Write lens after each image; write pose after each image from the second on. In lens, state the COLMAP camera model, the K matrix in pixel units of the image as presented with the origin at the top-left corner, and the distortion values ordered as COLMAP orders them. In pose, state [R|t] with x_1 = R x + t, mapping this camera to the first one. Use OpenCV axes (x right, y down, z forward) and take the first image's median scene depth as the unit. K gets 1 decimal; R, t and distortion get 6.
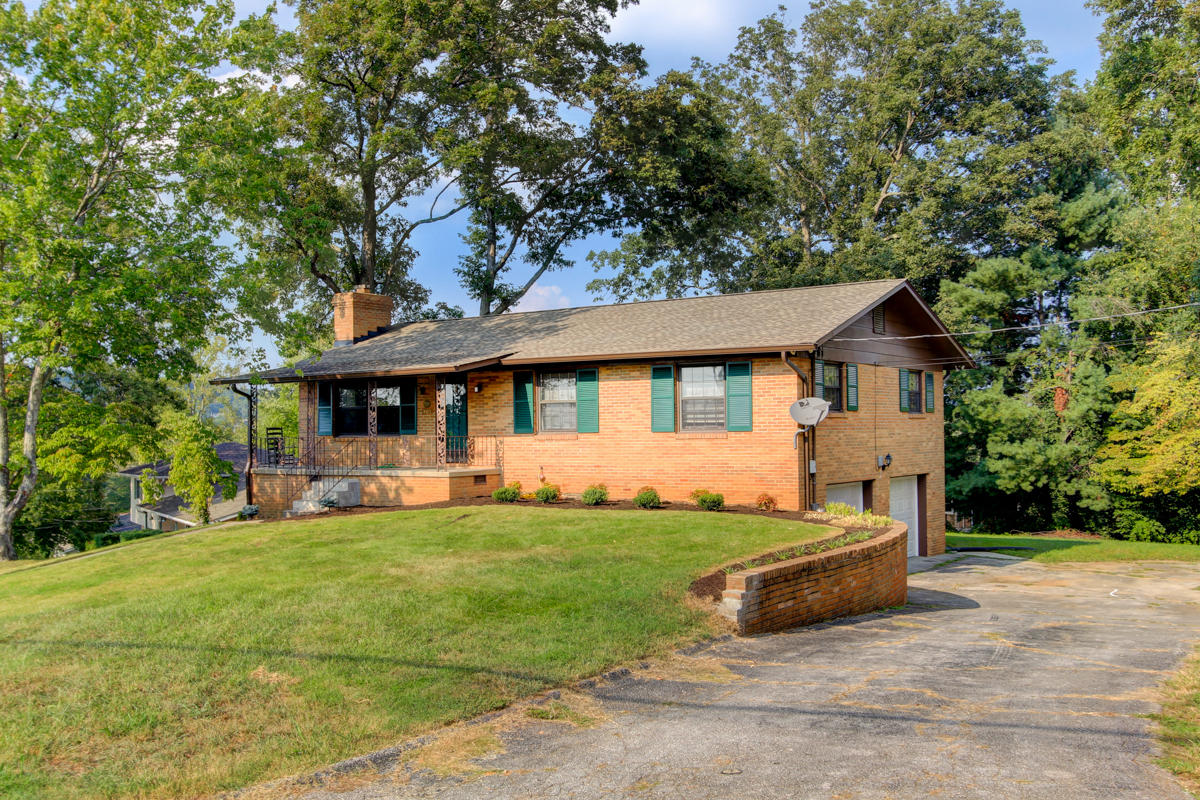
lens RADIAL K [[1187.7, 0, 593.0], [0, 1187.7, 403.1], [0, 0, 1]] dist [-0.000169, 0.000000]
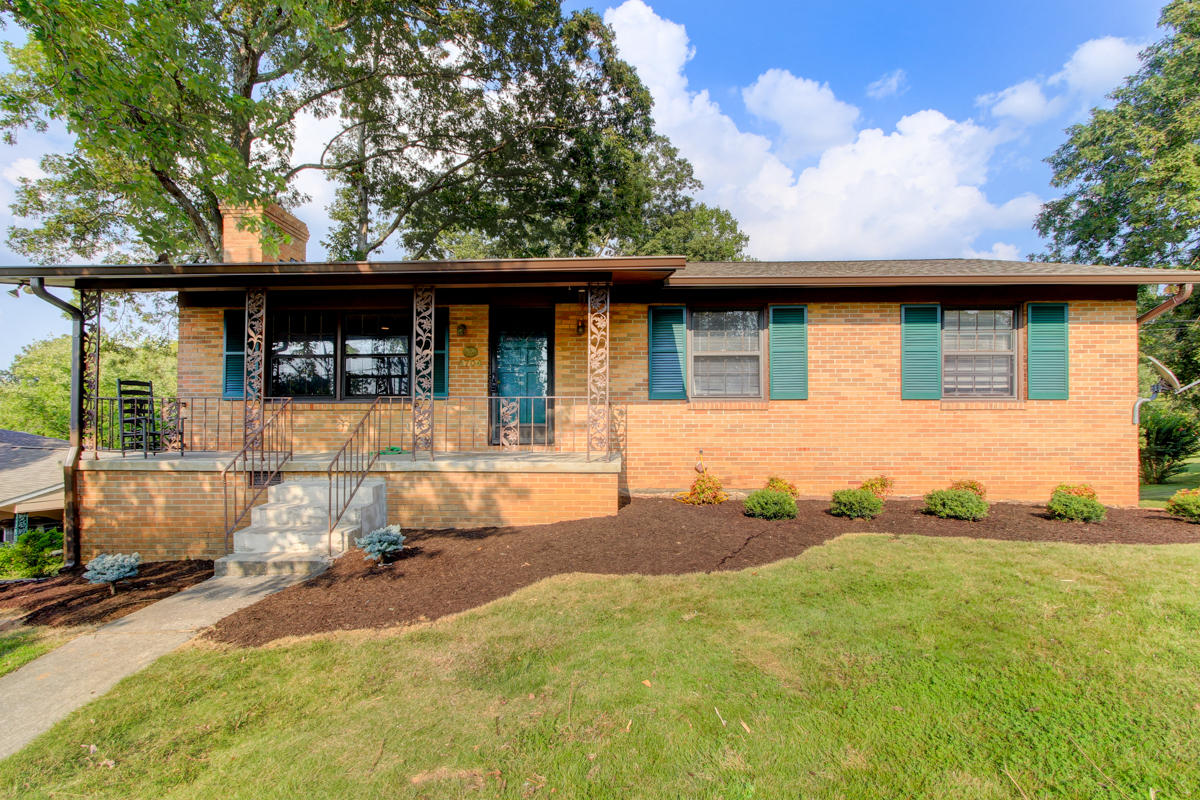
lens RADIAL K [[556.4, 0, 606.7], [0, 556.4, 425.1], [0, 0, 1]] dist [0.013085, 0.000627]
pose [[0.840859, 0.012409, 0.541113, -0.251159], [-0.023829, 0.999617, 0.014106, 0.035569], [-0.540730, -0.024755, 0.840832, 0.743558]]
